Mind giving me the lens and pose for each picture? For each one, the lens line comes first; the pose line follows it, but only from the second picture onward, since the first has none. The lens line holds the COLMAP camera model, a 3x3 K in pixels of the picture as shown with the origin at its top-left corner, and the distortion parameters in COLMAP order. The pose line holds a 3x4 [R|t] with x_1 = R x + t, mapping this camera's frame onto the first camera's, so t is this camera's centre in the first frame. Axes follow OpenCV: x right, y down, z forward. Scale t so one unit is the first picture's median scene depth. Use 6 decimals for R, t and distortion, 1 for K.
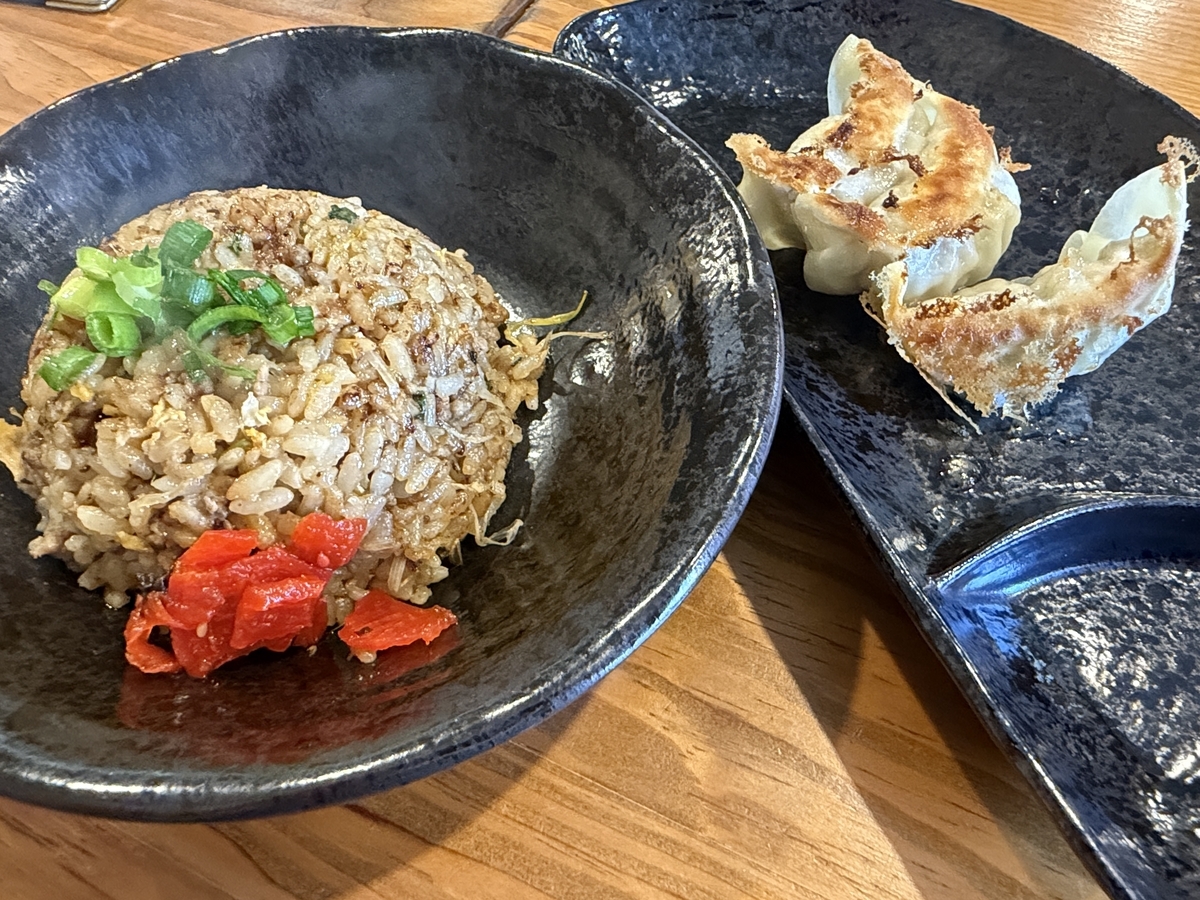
lens RADIAL K [[870.0, 0, 600.0], [0, 870.0, 450.0], [0, 0, 1]] dist [-0.001228, 0.004133]
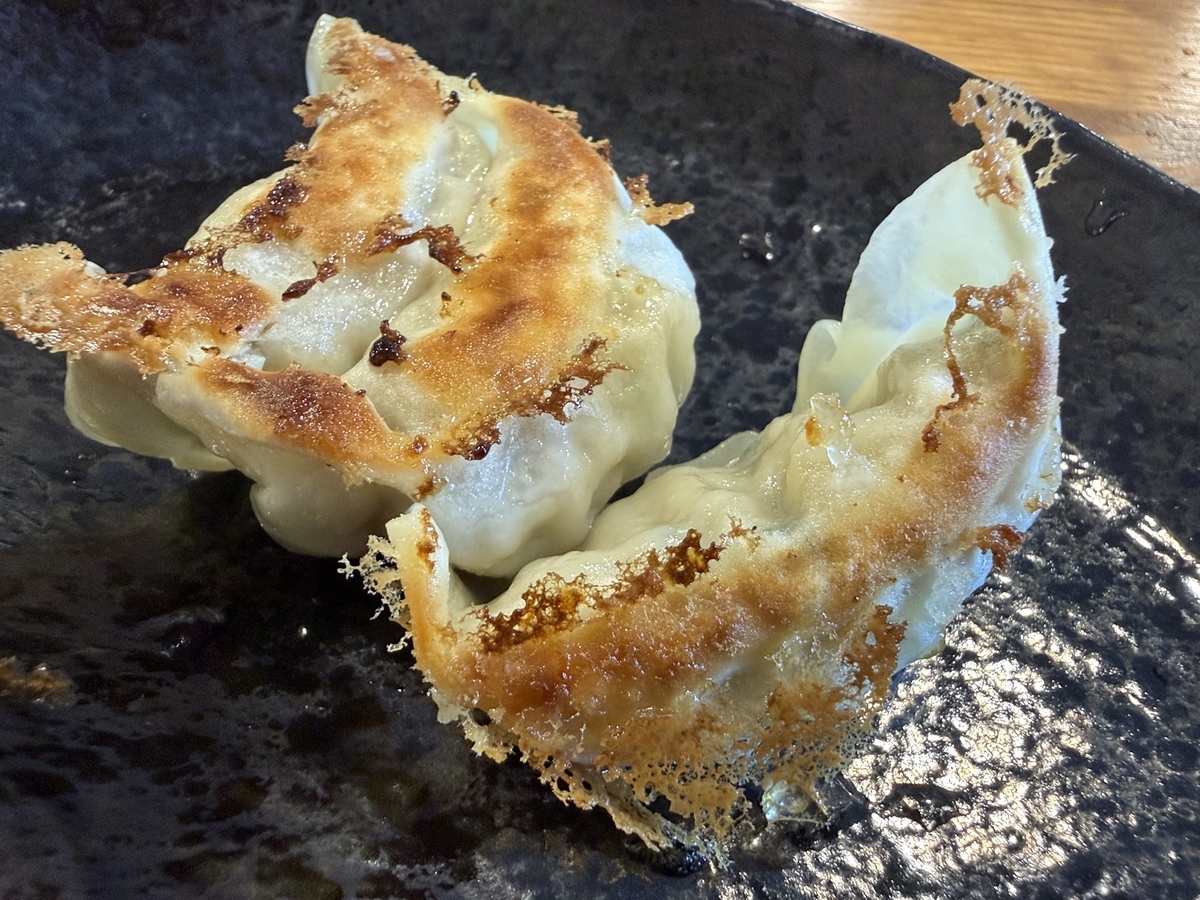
lens RADIAL K [[870.0, 0, 600.0], [0, 870.0, 450.0], [0, 0, 1]] dist [-0.001228, 0.004133]
pose [[0.953160, -0.223793, 0.203476, 0.355262], [0.239079, 0.969519, -0.053610, -0.204836], [-0.185276, 0.099746, 0.977611, 0.622558]]
